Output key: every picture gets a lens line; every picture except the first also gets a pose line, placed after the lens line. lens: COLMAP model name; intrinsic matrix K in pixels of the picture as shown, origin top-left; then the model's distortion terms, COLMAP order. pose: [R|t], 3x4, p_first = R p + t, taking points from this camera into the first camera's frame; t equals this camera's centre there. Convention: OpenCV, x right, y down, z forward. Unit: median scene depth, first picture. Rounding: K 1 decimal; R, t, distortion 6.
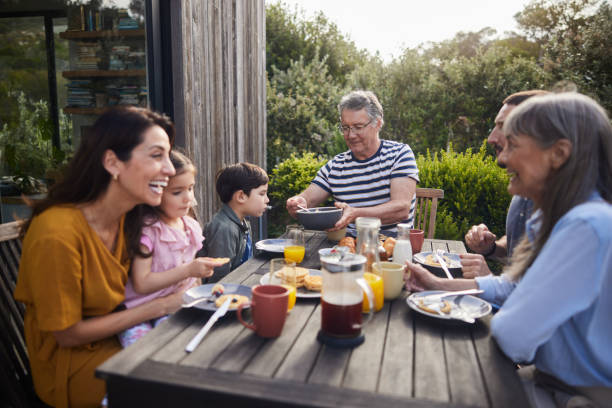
lens RADIAL K [[470.3, 0, 298.0], [0, 470.3, 210.3], [0, 0, 1]] dist [-0.008291, -0.008950]
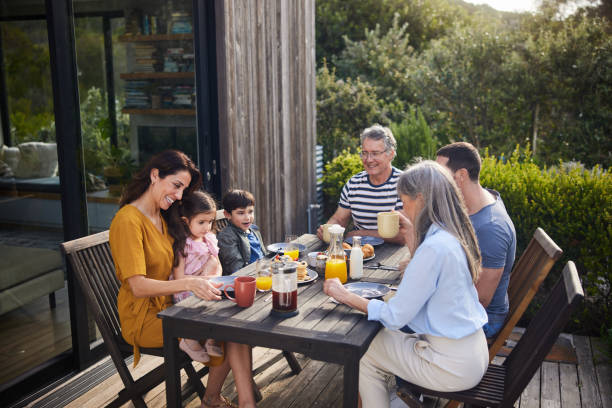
lens RADIAL K [[580.3, 0, 318.3], [0, 580.3, 202.7], [0, 0, 1]] dist [-0.009381, 0.000000]
pose [[0.992464, 0.005095, -0.122433, 0.065405], [-0.003885, 0.999941, 0.010123, -0.018559], [0.122477, -0.009571, 0.992425, -0.161144]]
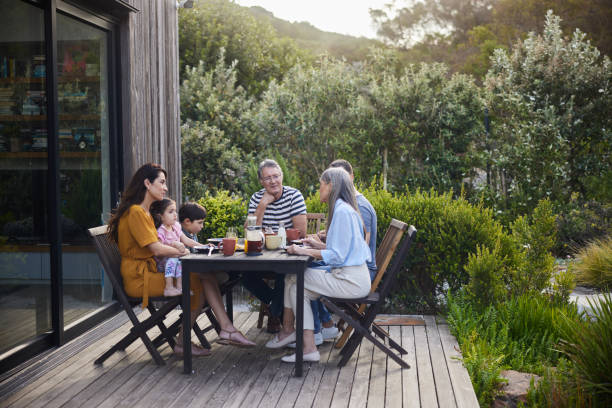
lens RADIAL K [[847.3, 0, 304.4], [0, 847.3, 200.7], [0, 0, 1]] dist [-0.090075, 0.000000]
pose [[0.989751, -0.029976, 0.139624, -0.045674], [0.044954, 0.993414, -0.105389, 0.072906], [-0.135545, 0.110585, 0.984580, -0.599393]]
